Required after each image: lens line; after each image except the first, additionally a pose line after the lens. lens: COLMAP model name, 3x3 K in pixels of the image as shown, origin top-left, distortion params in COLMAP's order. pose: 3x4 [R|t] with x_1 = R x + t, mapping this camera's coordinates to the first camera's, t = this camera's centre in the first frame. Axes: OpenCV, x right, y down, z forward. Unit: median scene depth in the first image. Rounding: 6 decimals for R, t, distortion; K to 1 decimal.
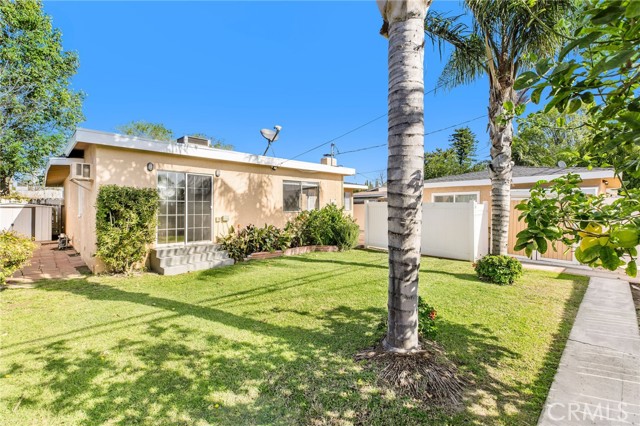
lens RADIAL K [[289.7, 0, 320.1], [0, 289.7, 208.1], [0, 0, 1]] dist [0.021233, -0.000307]
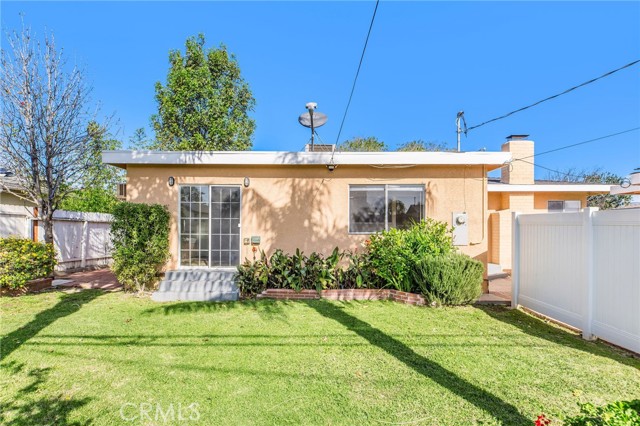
lens RADIAL K [[359.1, 0, 309.8], [0, 359.1, 235.5], [0, 0, 1]] dist [-0.001191, -0.000323]
pose [[0.714004, 0.012022, -0.700039, 0.438224], [-0.007182, 0.999926, 0.009847, 0.012800], [0.700105, -0.002003, 0.714037, 0.412676]]
